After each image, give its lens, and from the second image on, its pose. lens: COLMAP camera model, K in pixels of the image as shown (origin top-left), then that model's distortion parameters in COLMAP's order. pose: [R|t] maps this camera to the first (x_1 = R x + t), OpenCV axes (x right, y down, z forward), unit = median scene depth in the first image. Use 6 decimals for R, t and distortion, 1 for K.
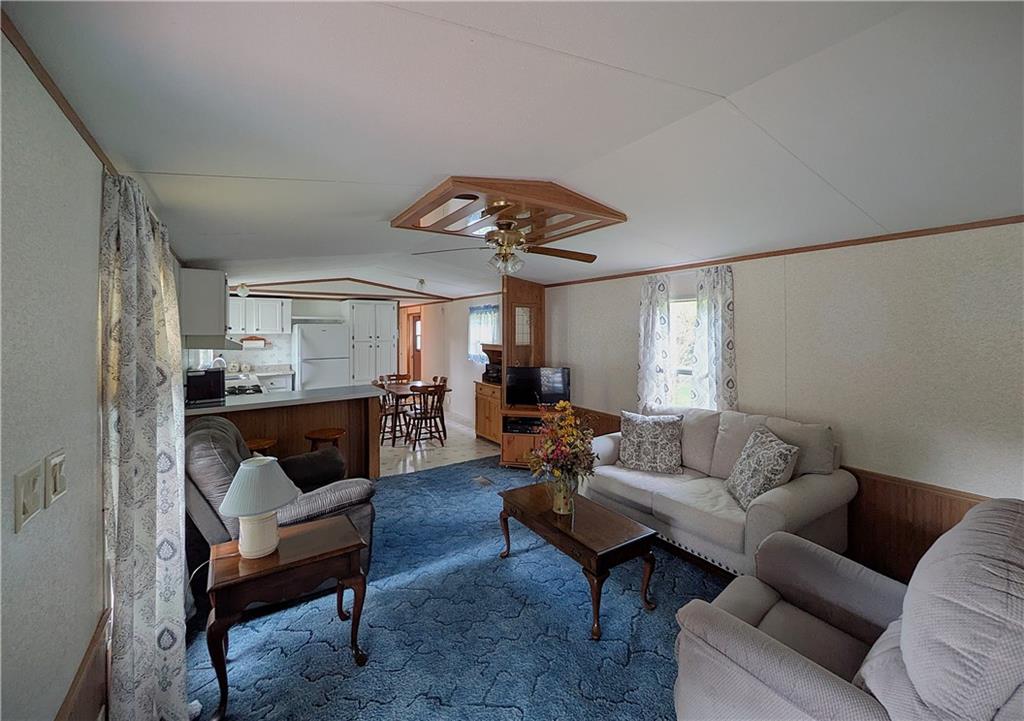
lens RADIAL K [[407.0, 0, 506.8], [0, 407.0, 328.2], [0, 0, 1]] dist [0.000668, -0.000055]
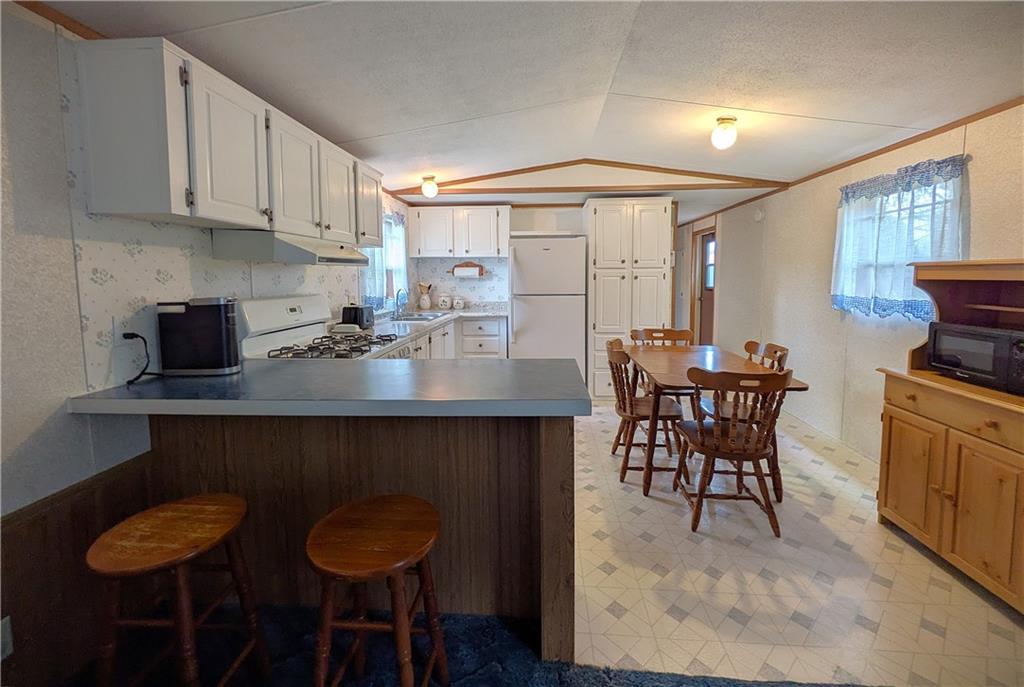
lens RADIAL K [[406.2, 0, 513.8], [0, 406.2, 300.3], [0, 0, 1]] dist [0.001303, -0.000022]
pose [[0.789016, 0.037217, -0.613245, -0.263798], [0.007433, 0.997512, 0.070101, 0.098031], [0.614328, -0.059868, 0.786776, 1.188400]]
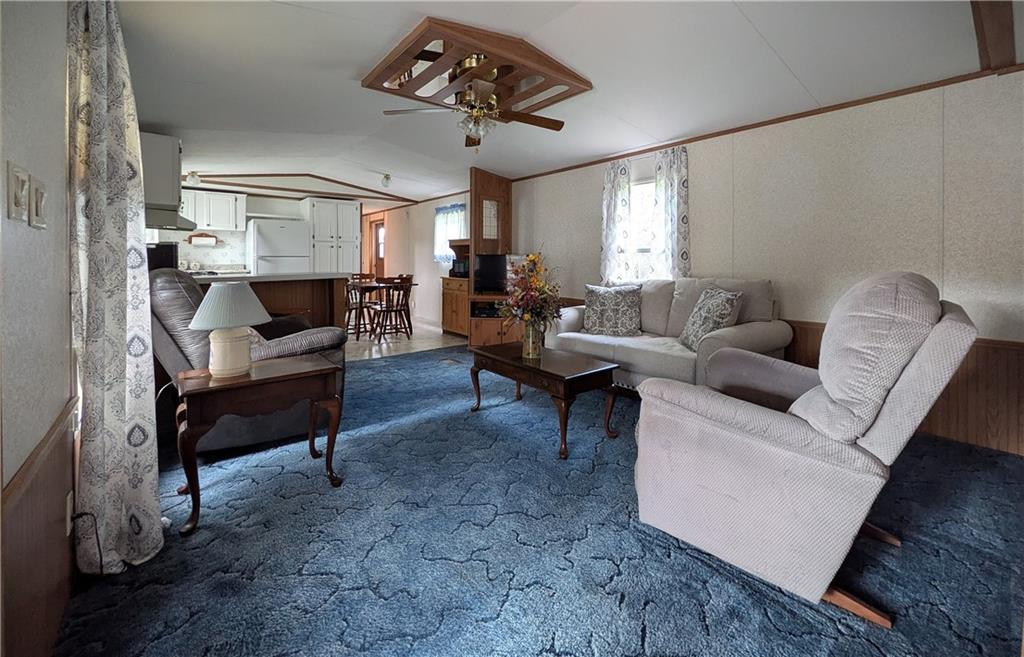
lens RADIAL K [[409.4, 0, 511.6], [0, 409.4, 256.8], [0, 0, 1]] dist [0.000064, 0.000176]
pose [[0.994896, 0.003837, 0.100834, -0.020047], [-0.004209, 0.999985, 0.003484, 0.173891], [-0.100819, -0.003890, 0.994897, -0.039915]]
